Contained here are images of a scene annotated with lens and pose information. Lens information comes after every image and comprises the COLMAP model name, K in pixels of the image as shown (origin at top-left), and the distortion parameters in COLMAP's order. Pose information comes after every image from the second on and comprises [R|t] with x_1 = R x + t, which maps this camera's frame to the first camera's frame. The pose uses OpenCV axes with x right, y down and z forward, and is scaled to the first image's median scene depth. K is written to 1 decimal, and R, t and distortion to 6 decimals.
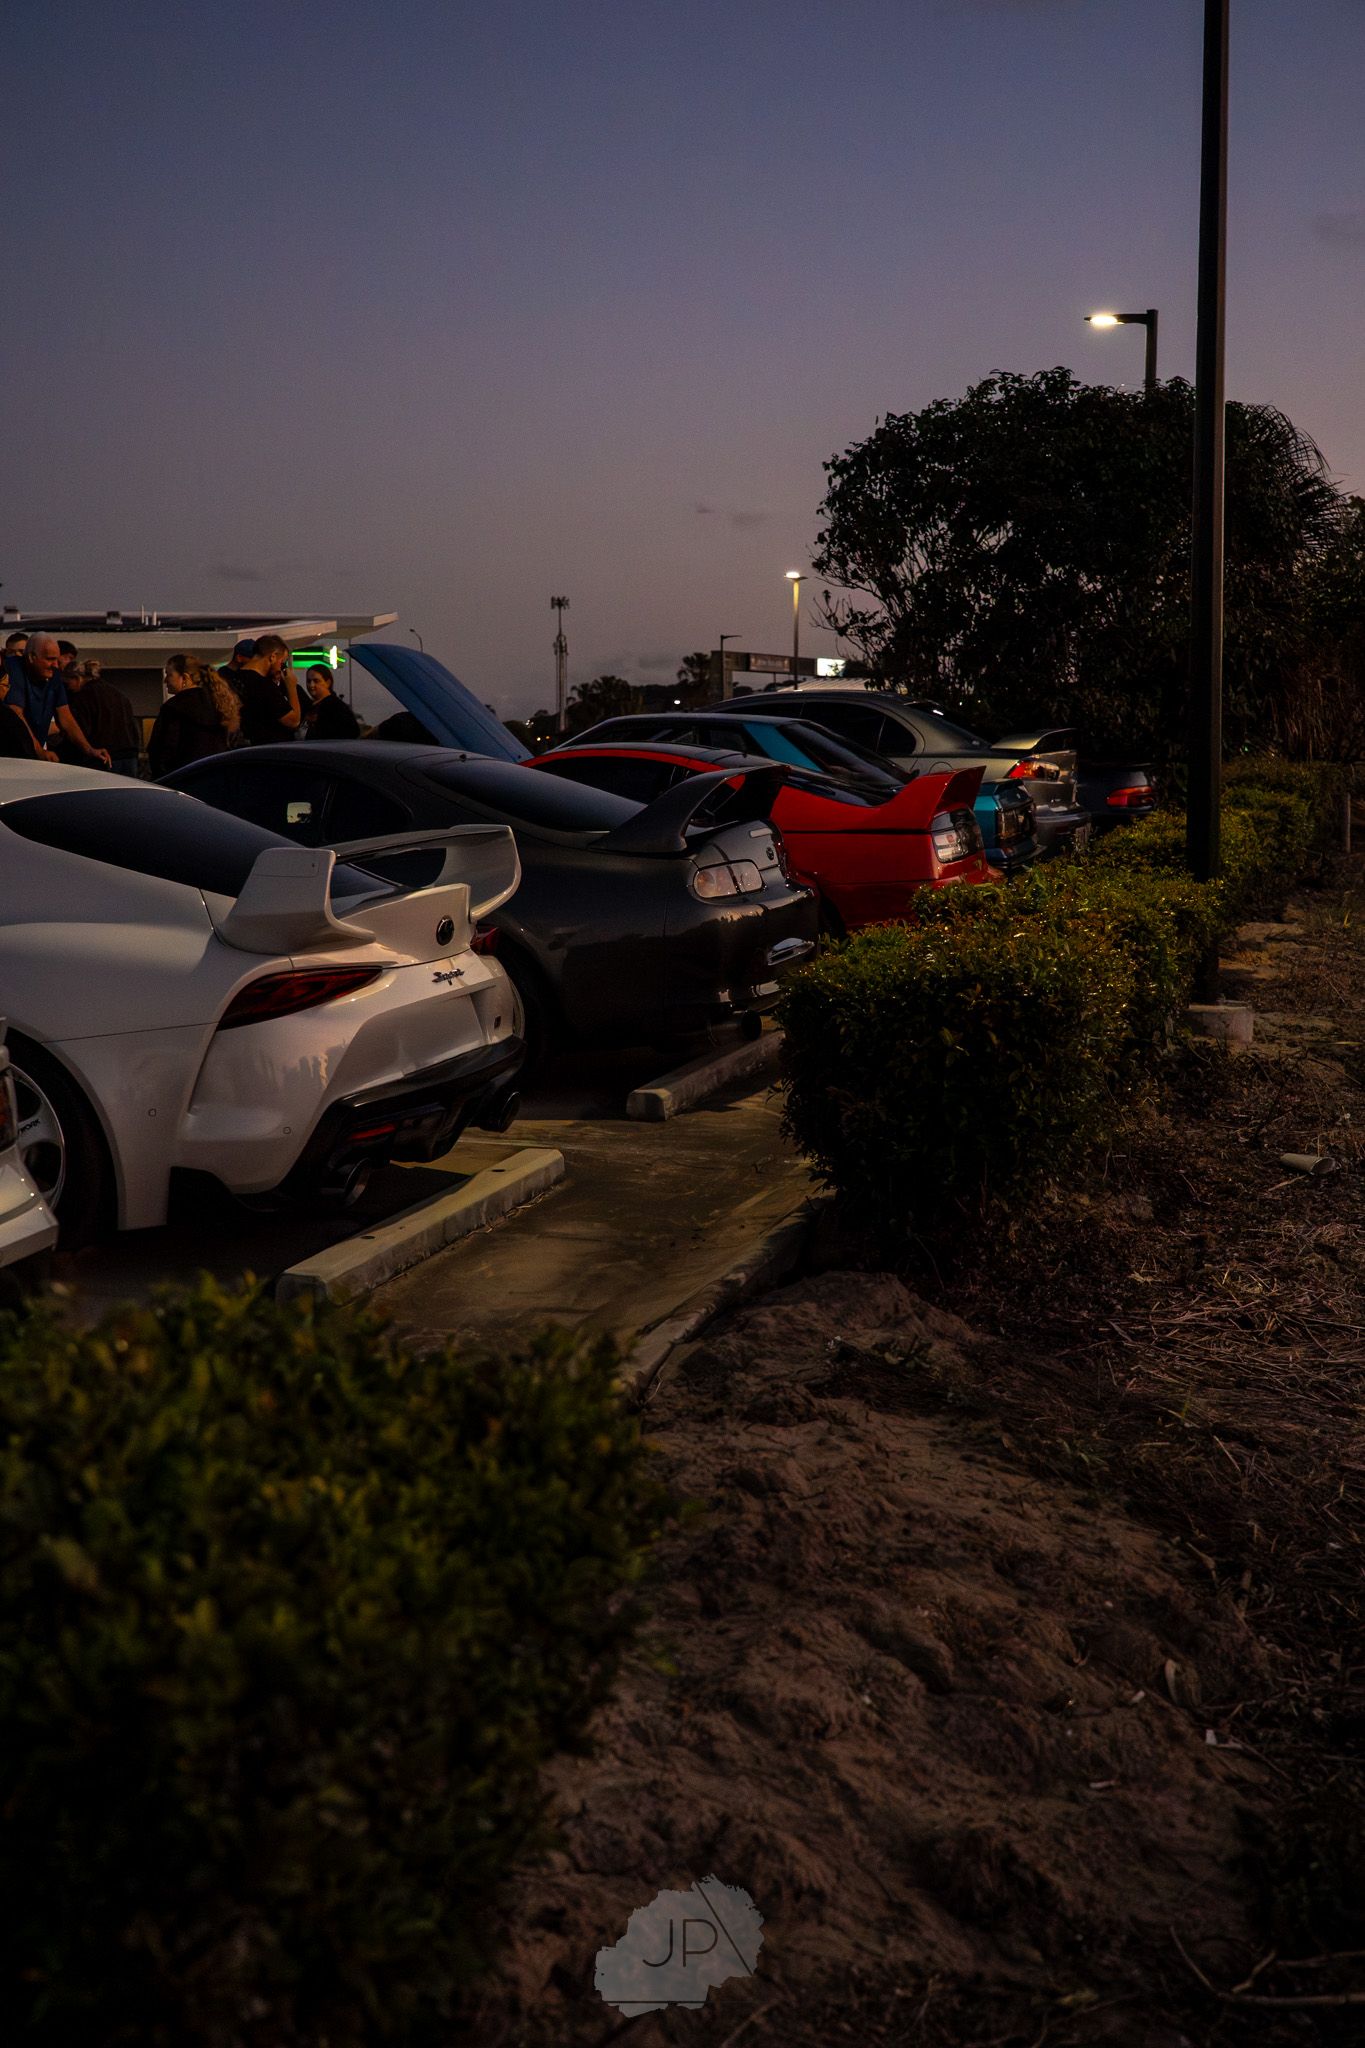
lens RADIAL K [[2516.9, 0, 684.9], [0, 2516.9, 1021.9], [0, 0, 1]] dist [0.028352, 0.000000]
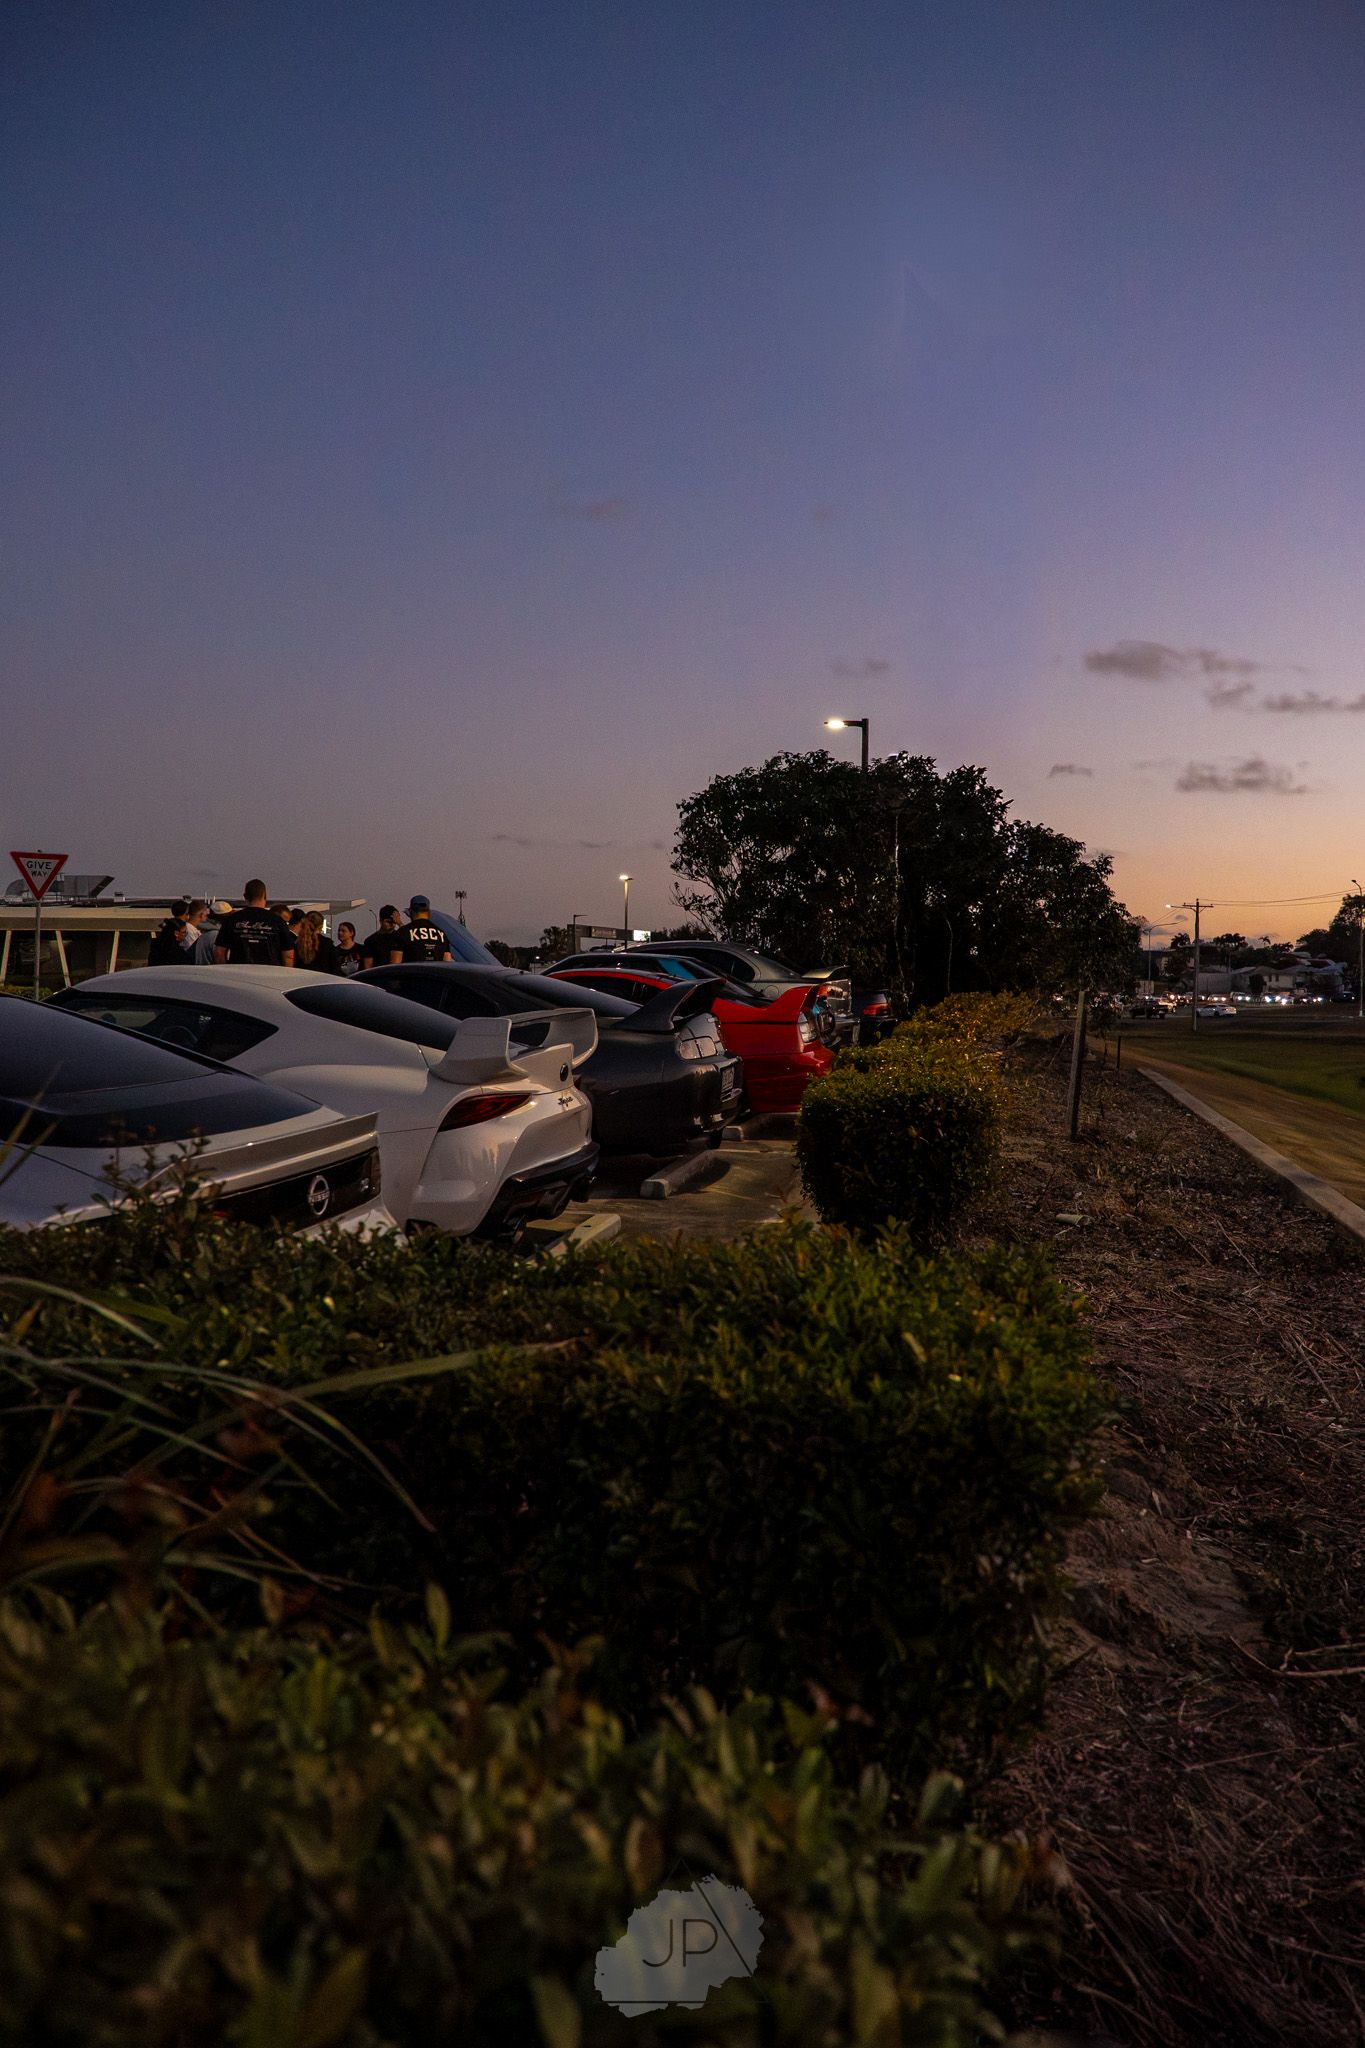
lens RADIAL K [[1614.6, 0, 649.7], [0, 1614.6, 1029.4], [0, 0, 1]] dist [-0.021308, 0.000743]
pose [[0.995172, 0.005292, 0.098000, -0.113255], [0.003283, 0.996191, -0.087139, 0.020614], [-0.098088, 0.087040, 0.991364, -0.015262]]
